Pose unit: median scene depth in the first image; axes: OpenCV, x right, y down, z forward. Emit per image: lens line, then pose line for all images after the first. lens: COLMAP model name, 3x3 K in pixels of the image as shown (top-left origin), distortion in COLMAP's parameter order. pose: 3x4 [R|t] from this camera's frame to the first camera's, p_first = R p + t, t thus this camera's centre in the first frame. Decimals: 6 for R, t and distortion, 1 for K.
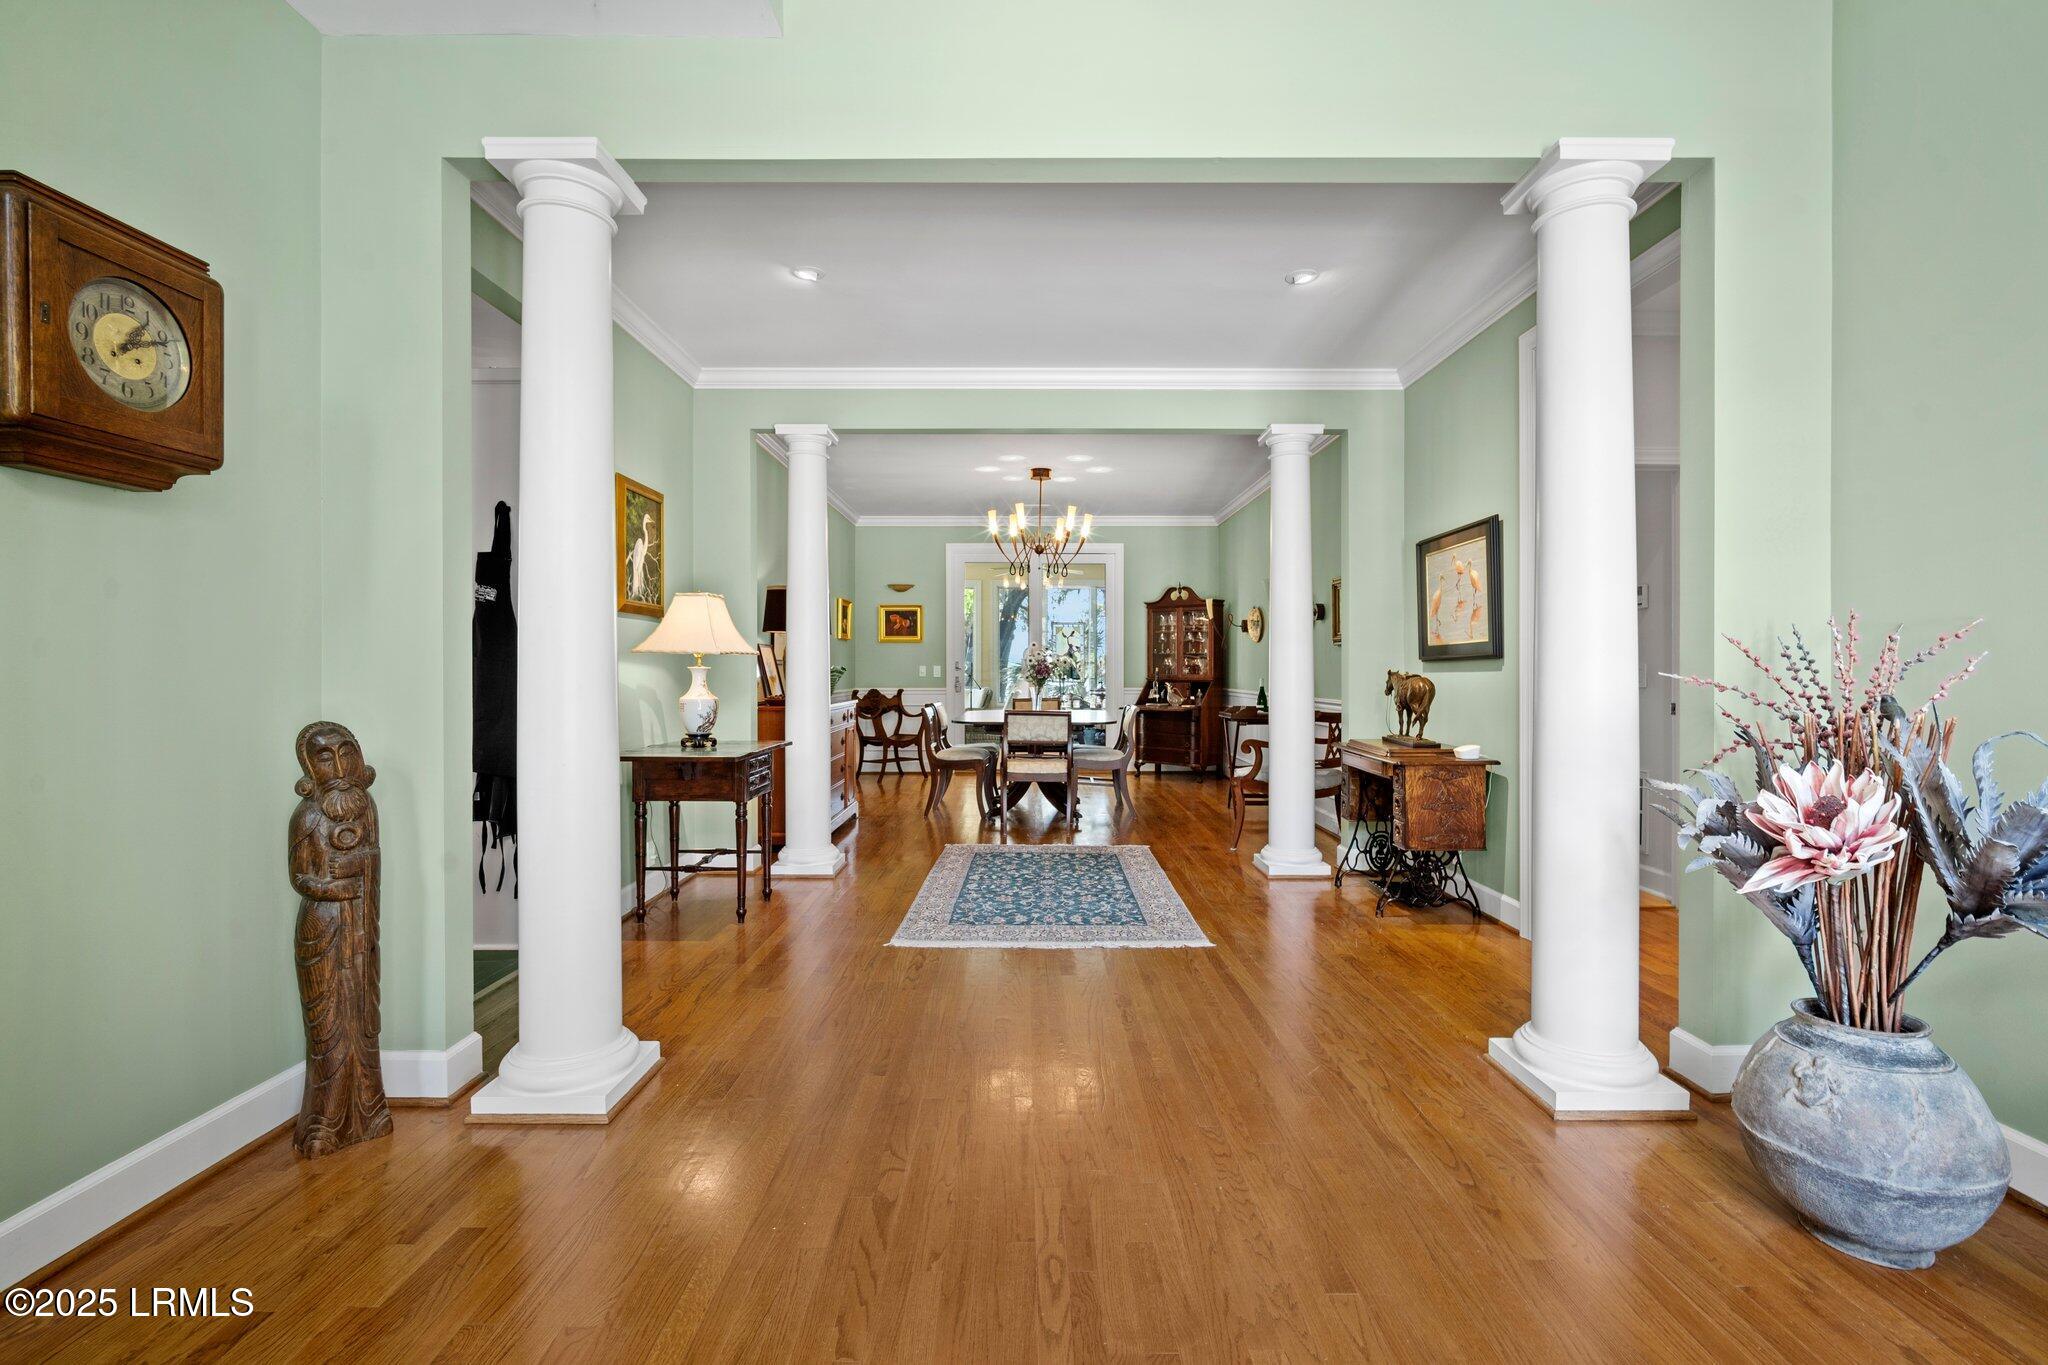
lens RADIAL K [[921.6, 0, 1025.9], [0, 921.6, 677.7], [0, 0, 1]] dist [0.001146, -0.000216]
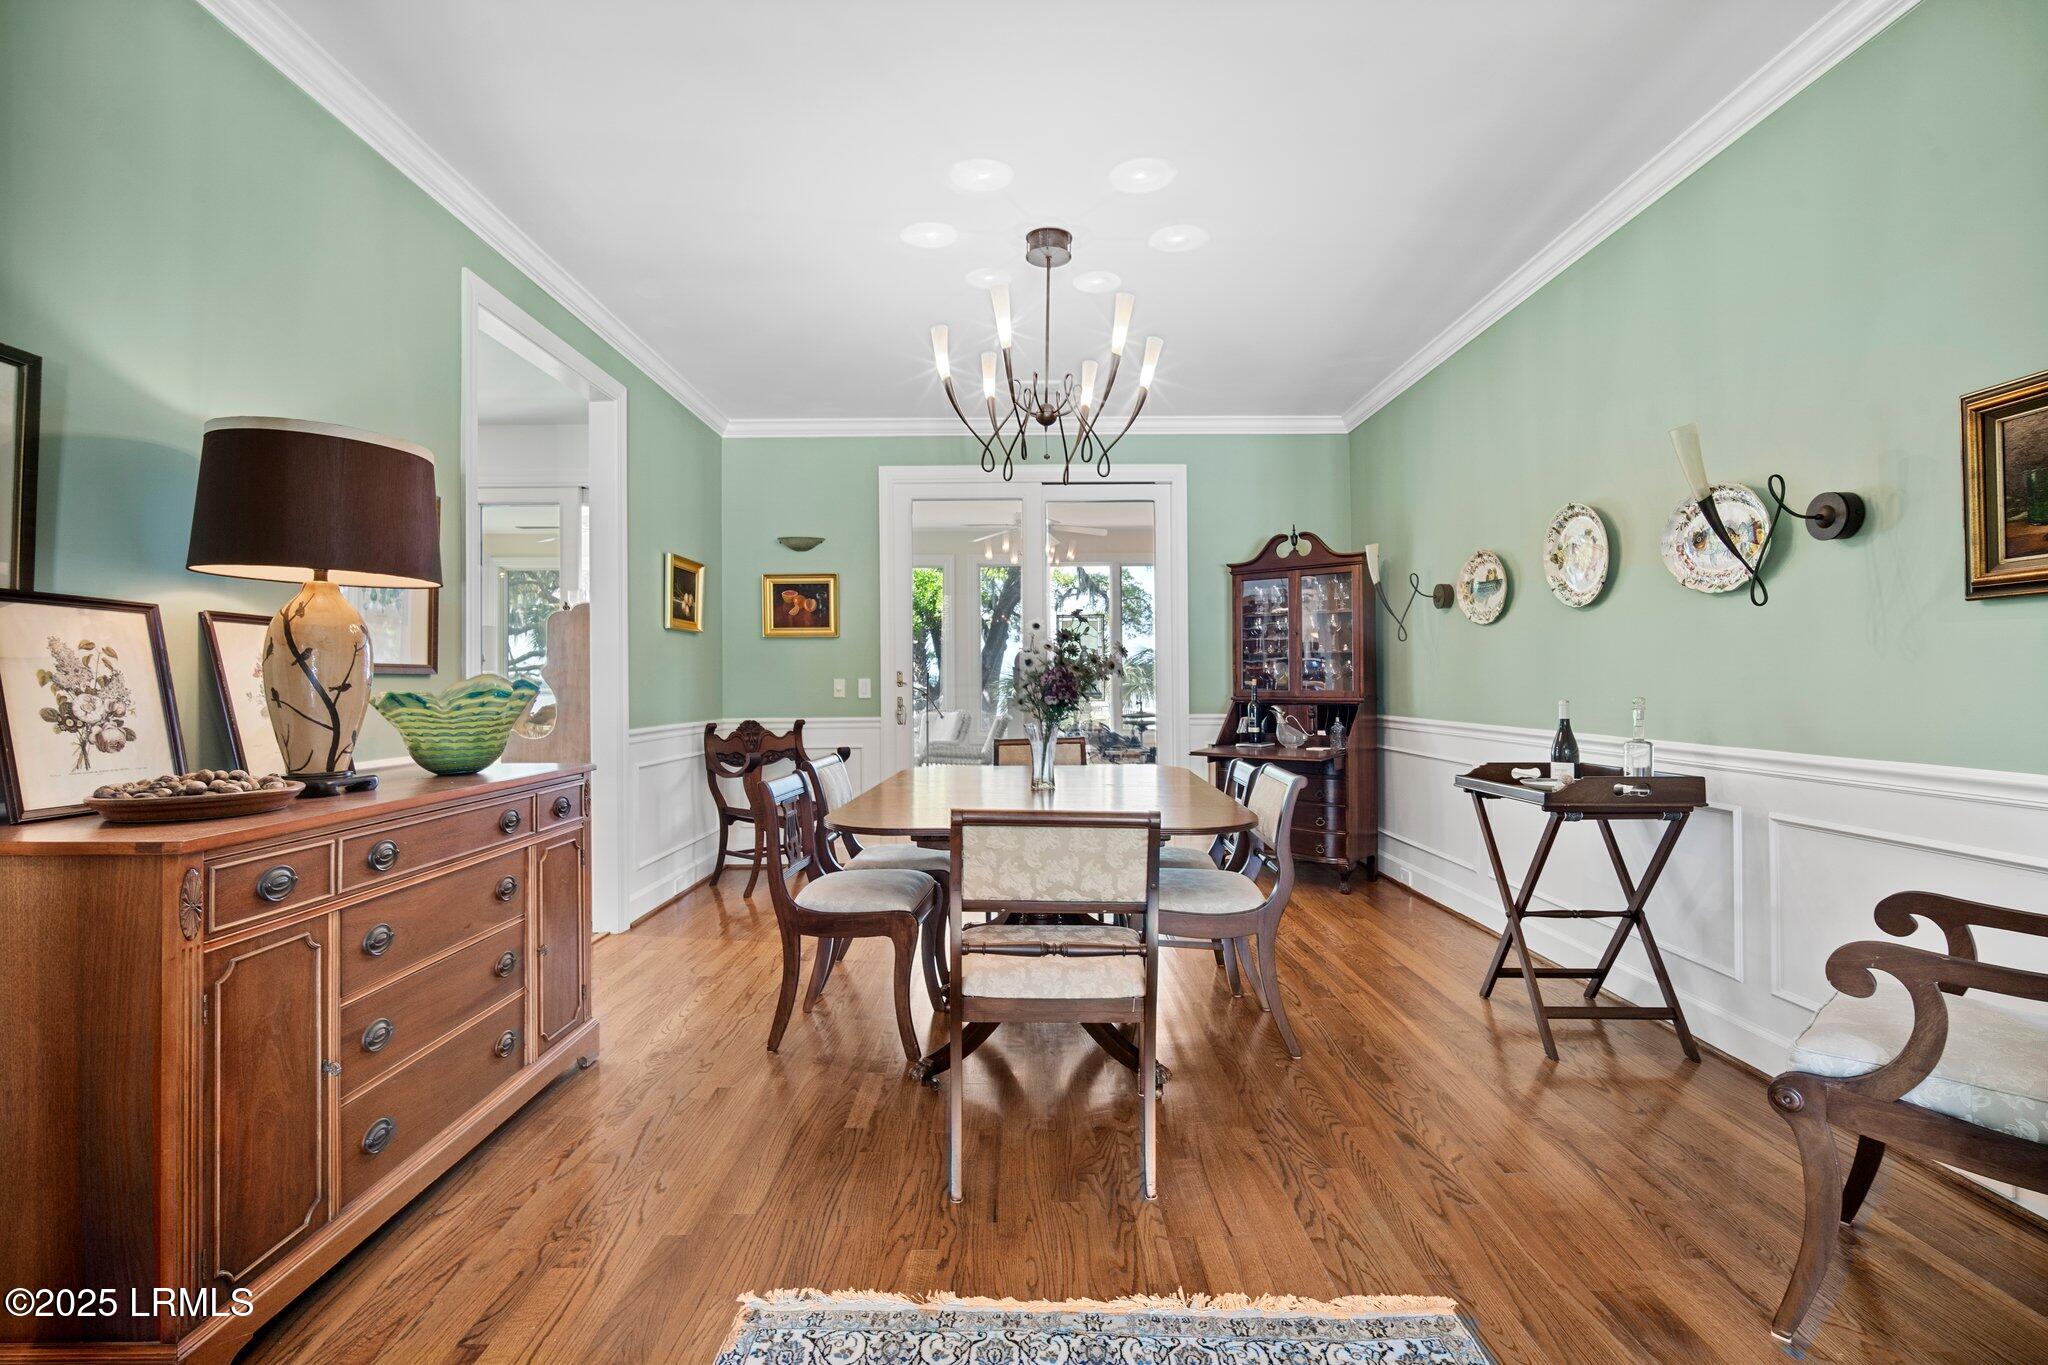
lens RADIAL K [[921.6, 0, 1020.0], [0, 921.6, 678.9], [0, 0, 1]] dist [0.001146, -0.000216]
pose [[0.999965, -0.008312, 0.000374, 0.000365], [0.008316, 0.999882, -0.012912, -0.004849], [-0.000267, 0.012915, 0.999917, 0.434581]]
